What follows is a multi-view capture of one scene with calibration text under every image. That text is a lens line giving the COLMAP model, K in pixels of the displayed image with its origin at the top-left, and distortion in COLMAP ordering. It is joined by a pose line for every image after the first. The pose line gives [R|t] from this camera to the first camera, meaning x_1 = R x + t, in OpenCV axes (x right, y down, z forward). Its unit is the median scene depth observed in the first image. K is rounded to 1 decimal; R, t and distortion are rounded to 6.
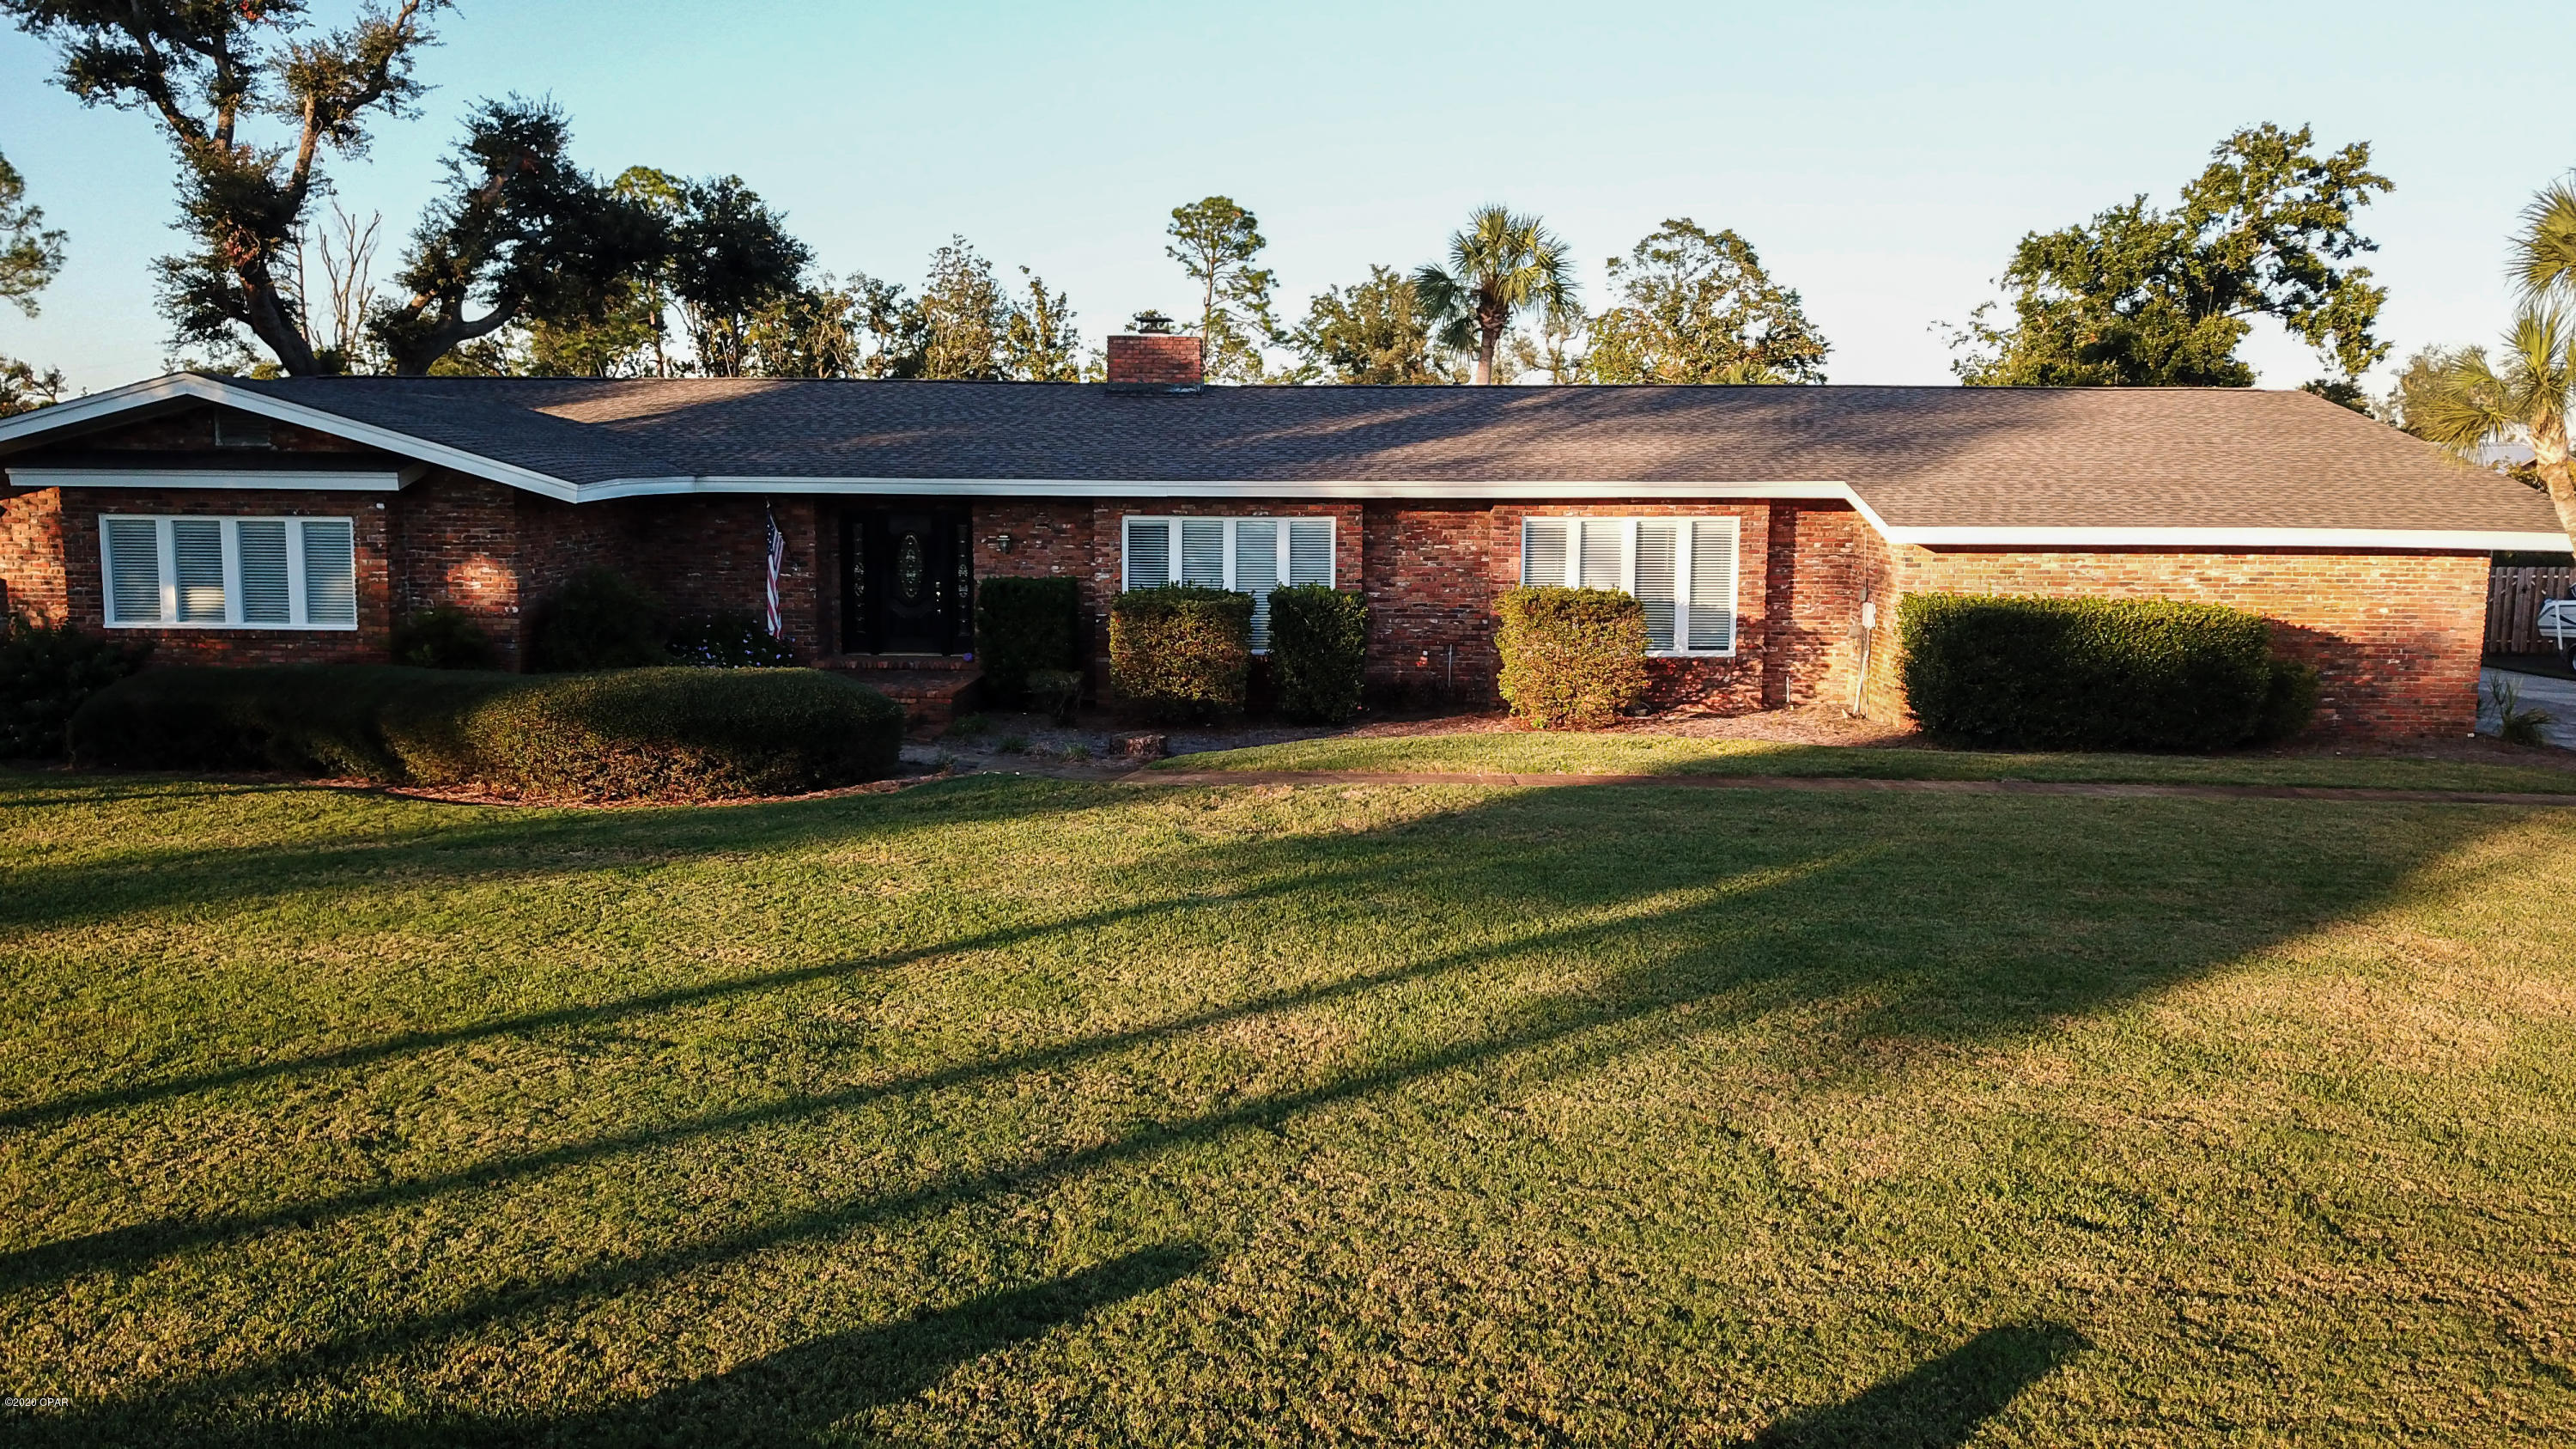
lens RADIAL K [[1973.1, 0, 1301.9], [0, 1973.1, 722.4], [0, 0, 1]] dist [0.009250, 0.005343]
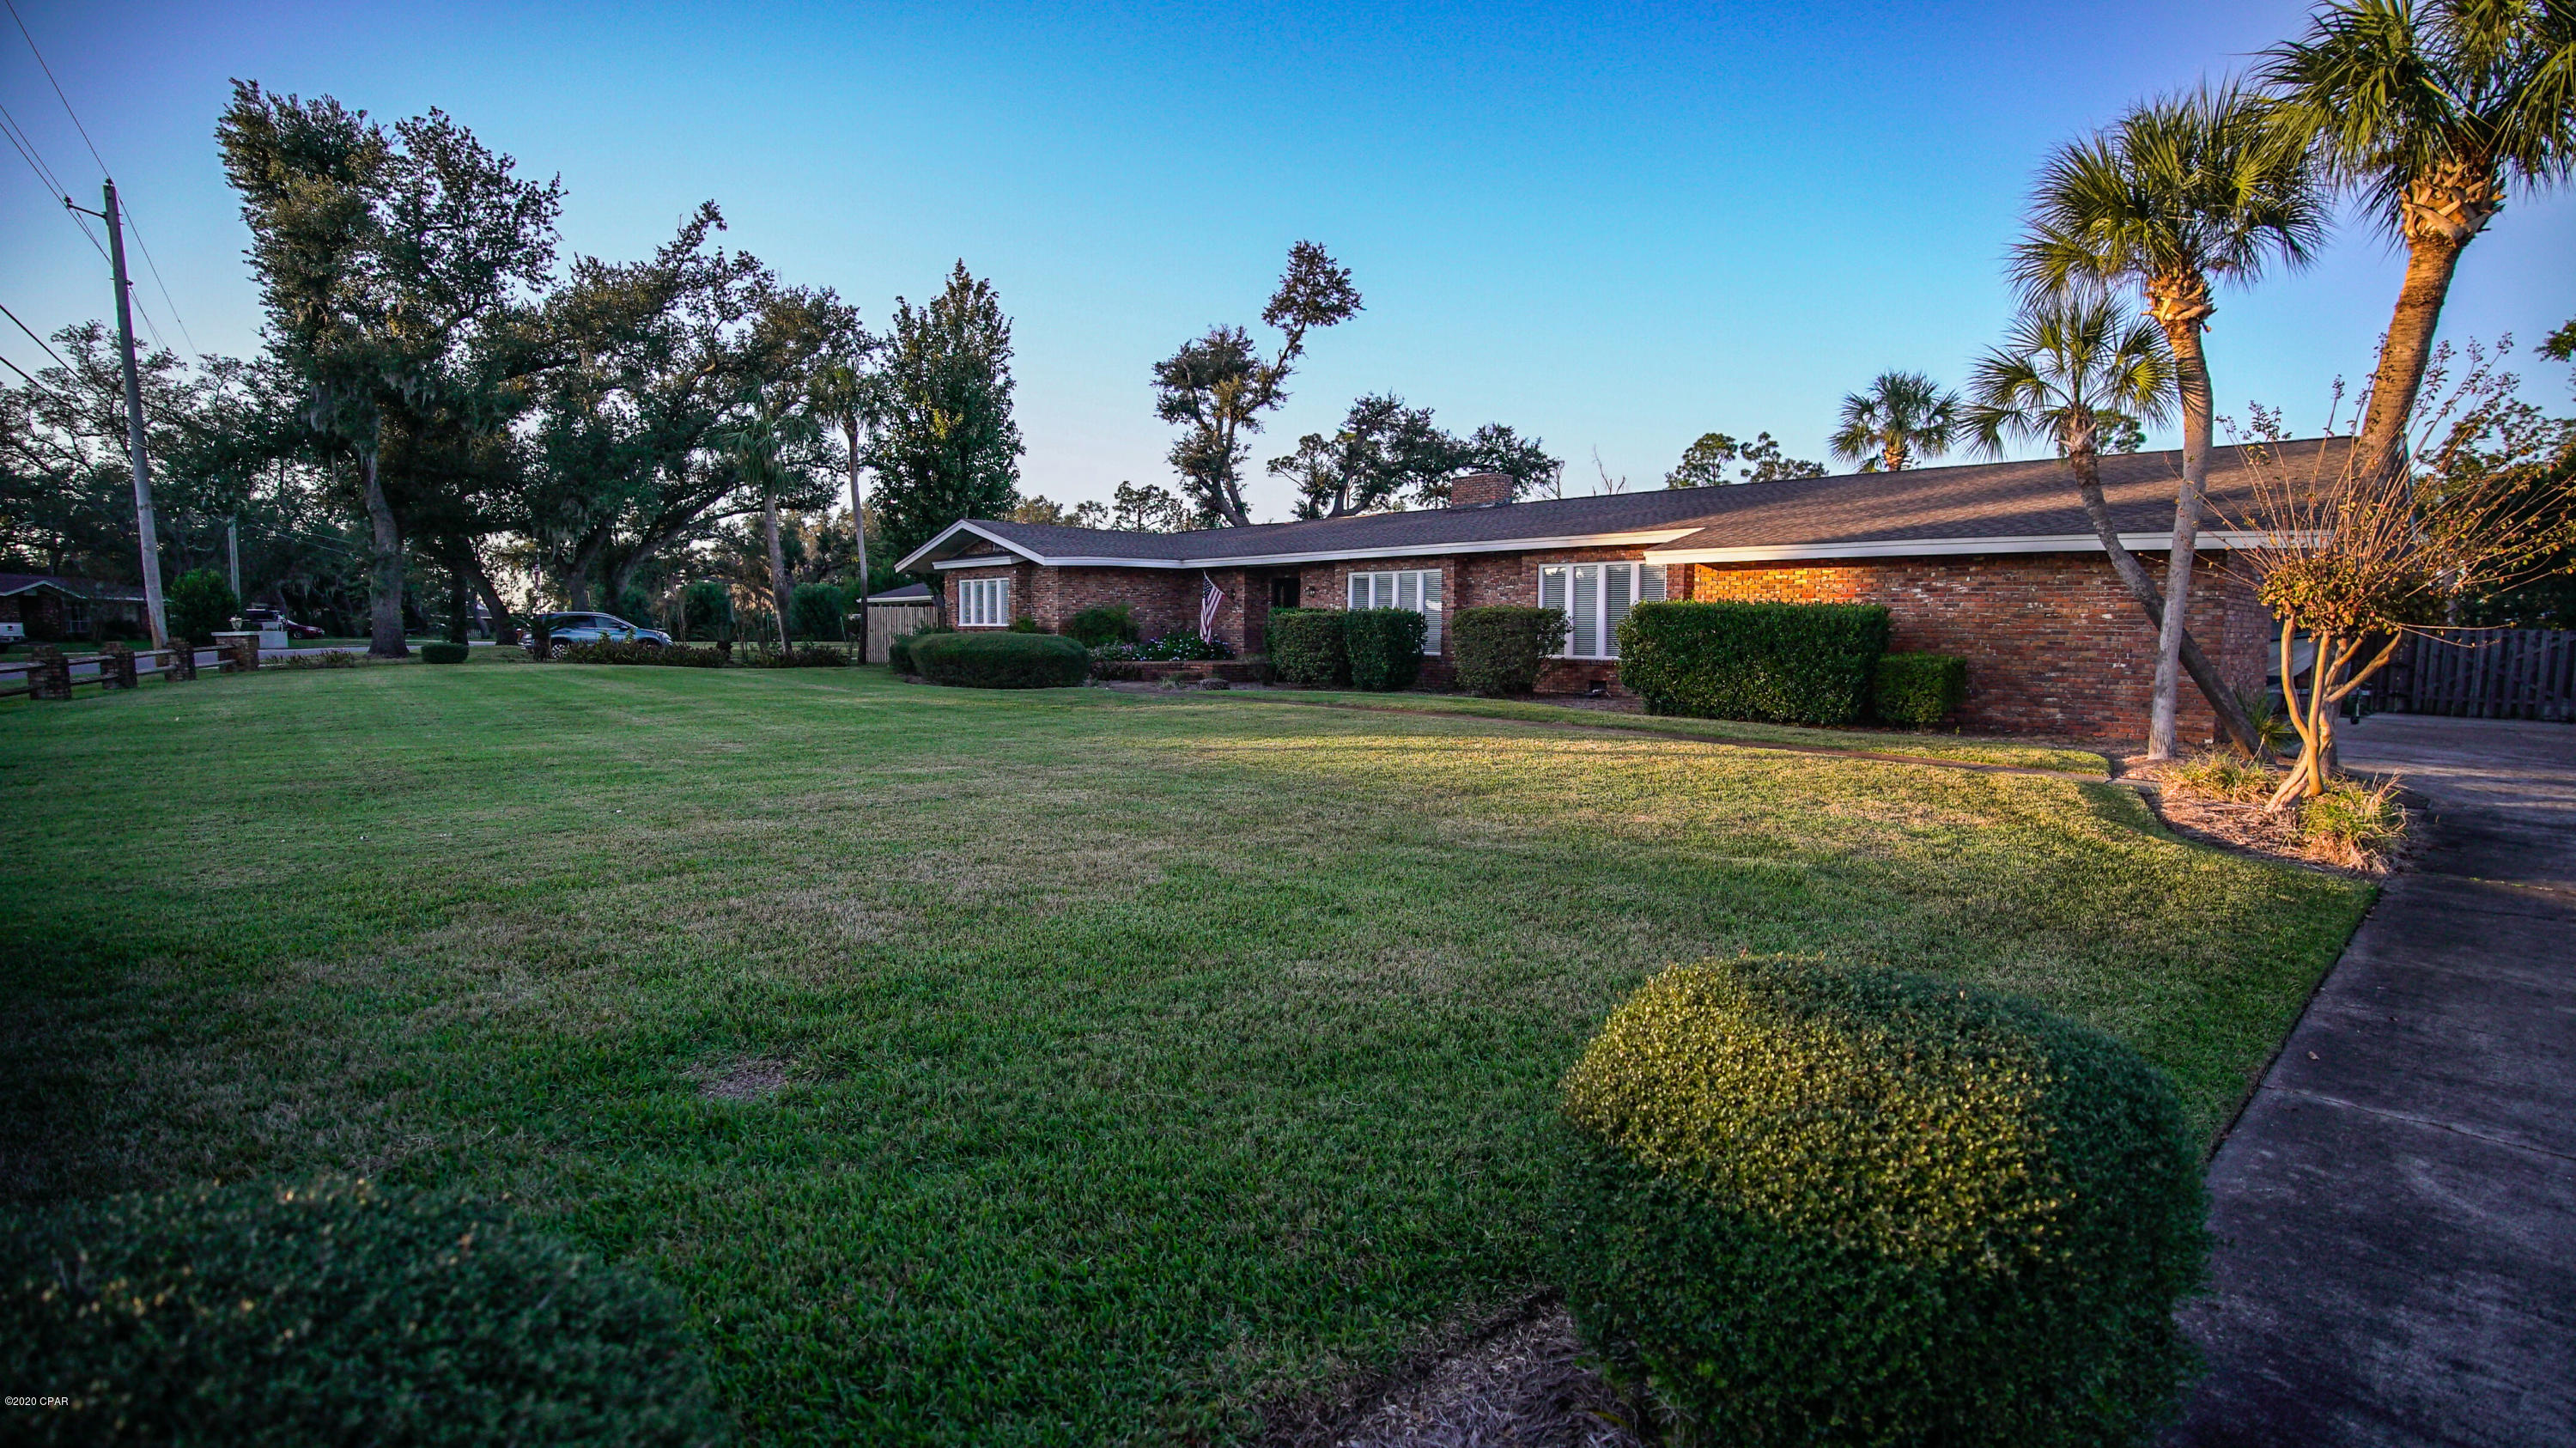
lens RADIAL K [[1194.9, 0, 1296.3], [0, 1194.9, 731.5], [0, 0, 1]] dist [-0.072804, 0.029885]
pose [[0.689104, 0.060044, -0.722170, 0.479807], [-0.092259, 0.995721, -0.005247, 0.033070], [0.718765, 0.070243, 0.691696, 0.181995]]
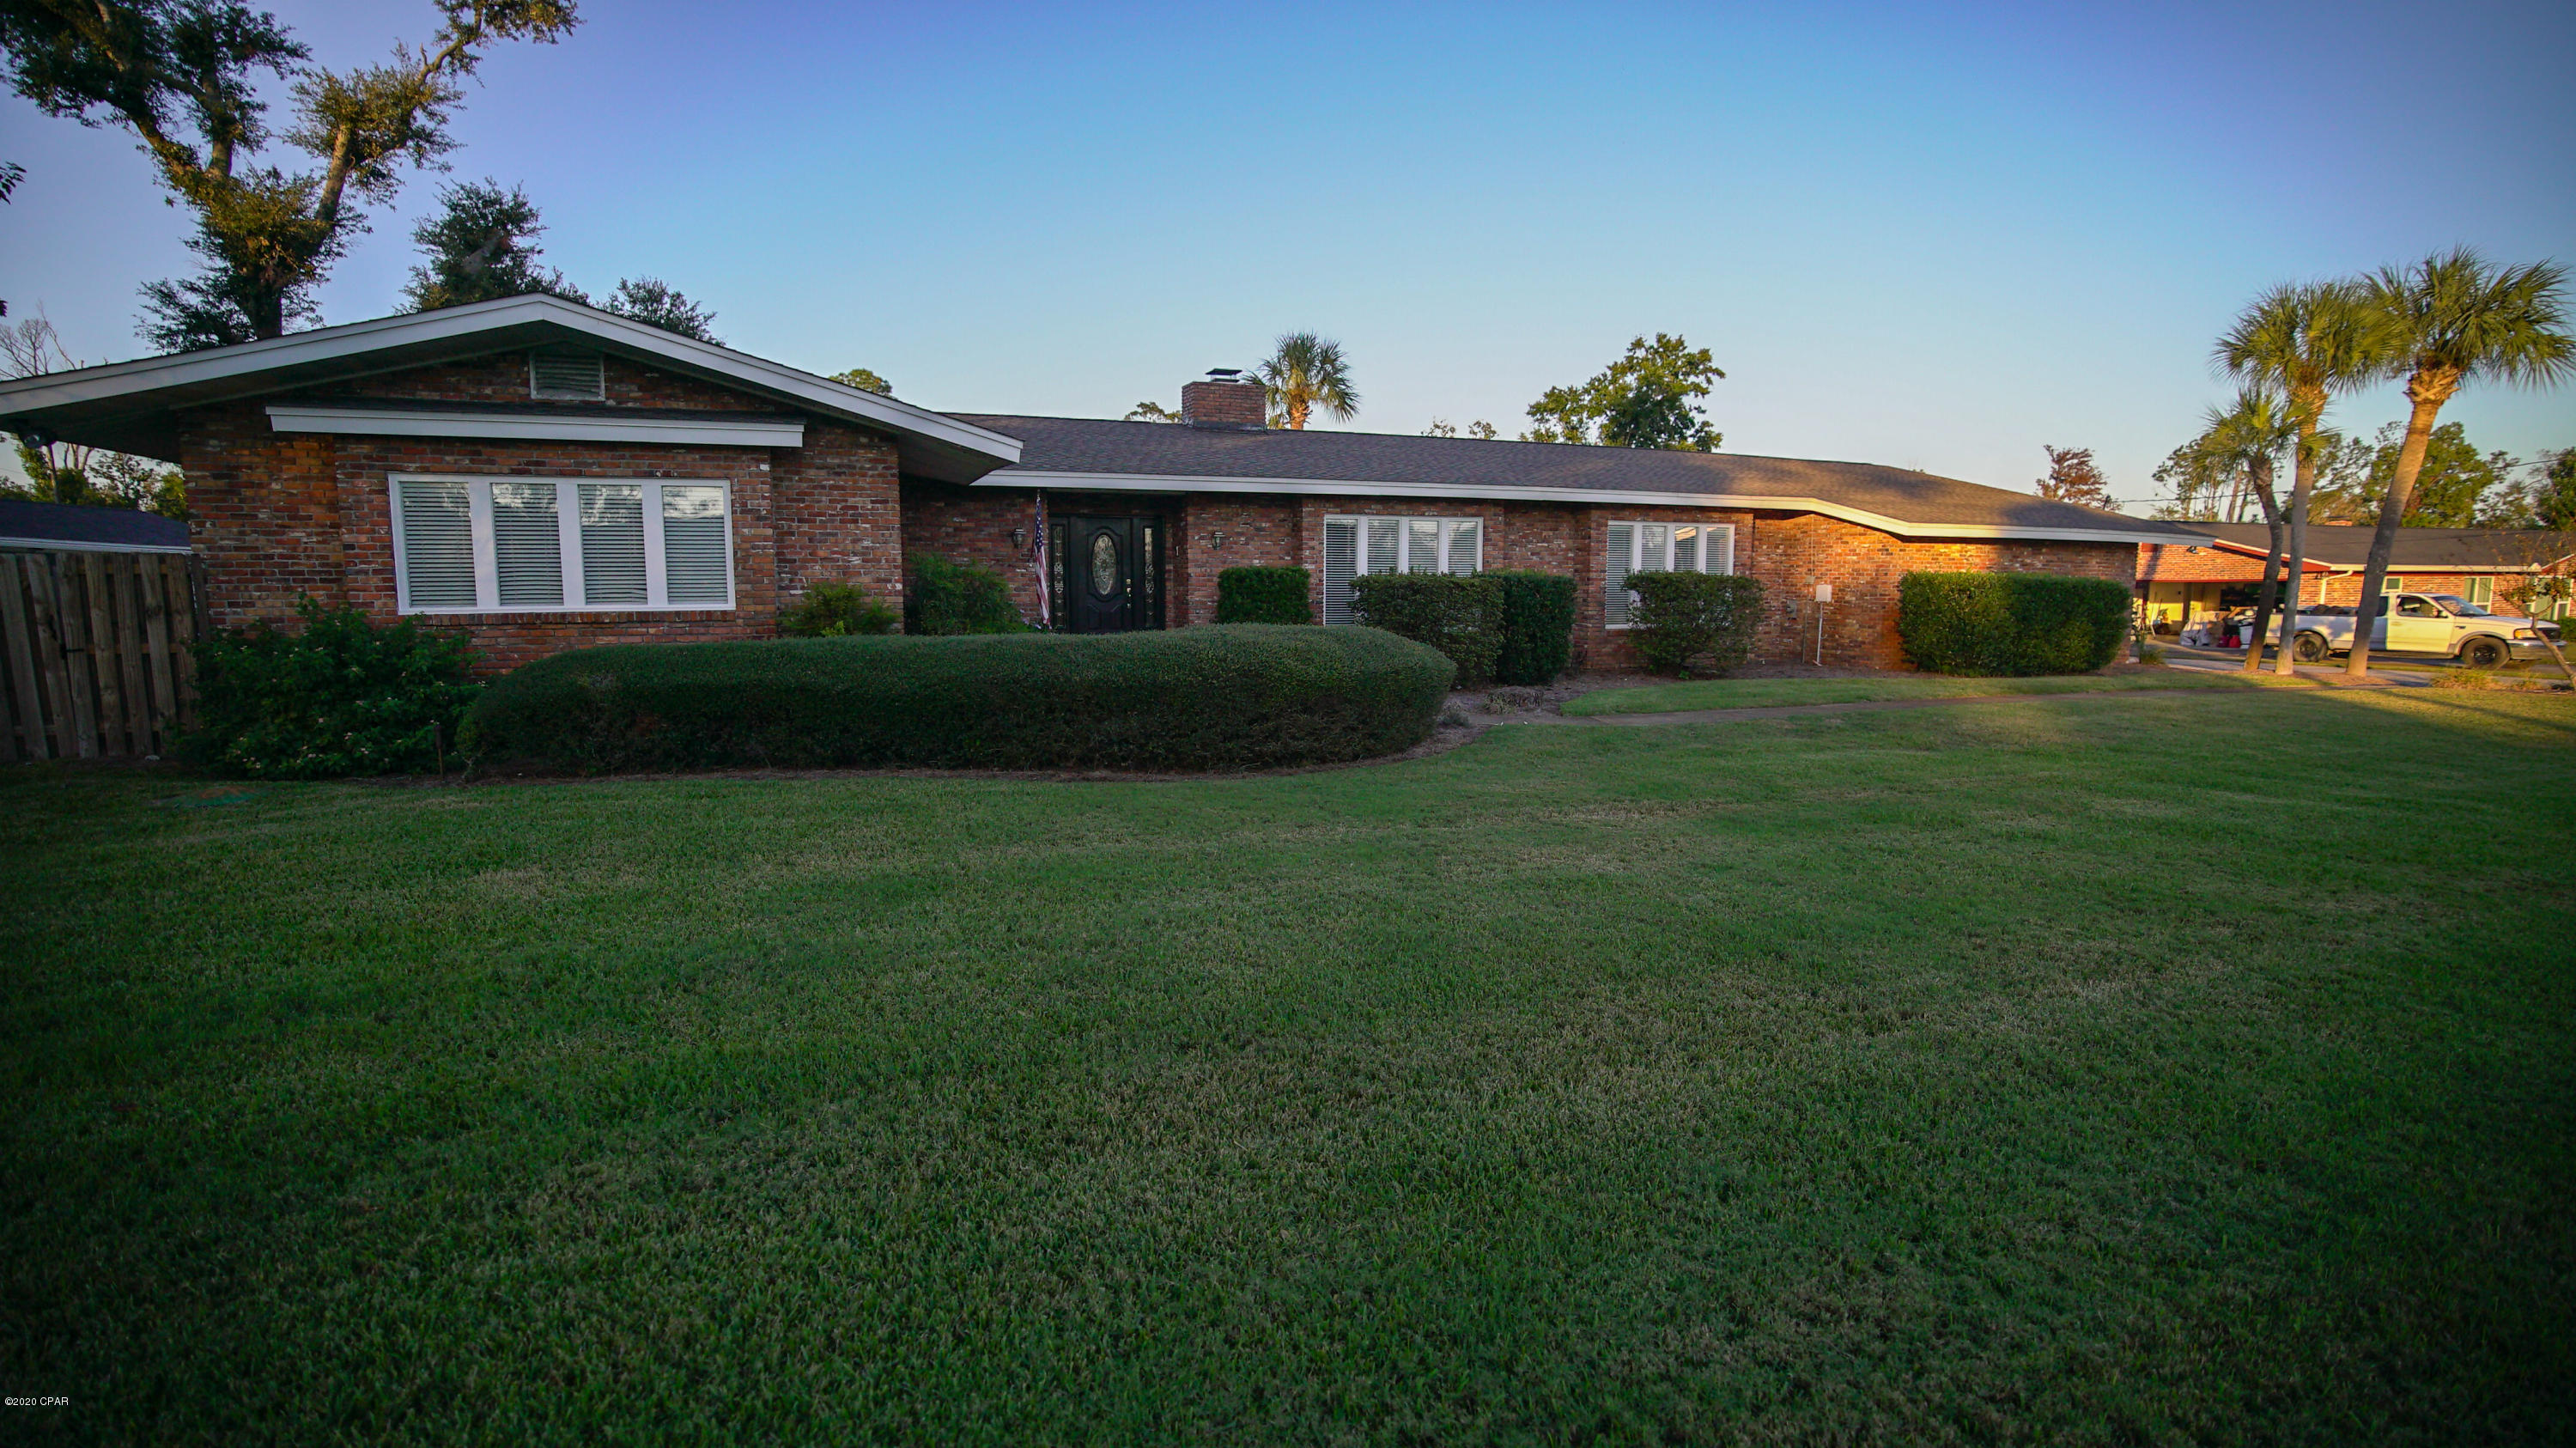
lens RADIAL K [[1194.9, 0, 1296.3], [0, 1194.9, 731.5], [0, 0, 1]] dist [-0.072804, 0.029885]
pose [[0.920467, -0.056904, 0.386657, -0.285261], [0.056098, 0.998336, 0.013380, 0.008964], [-0.386774, 0.009375, 0.922127, 0.266466]]
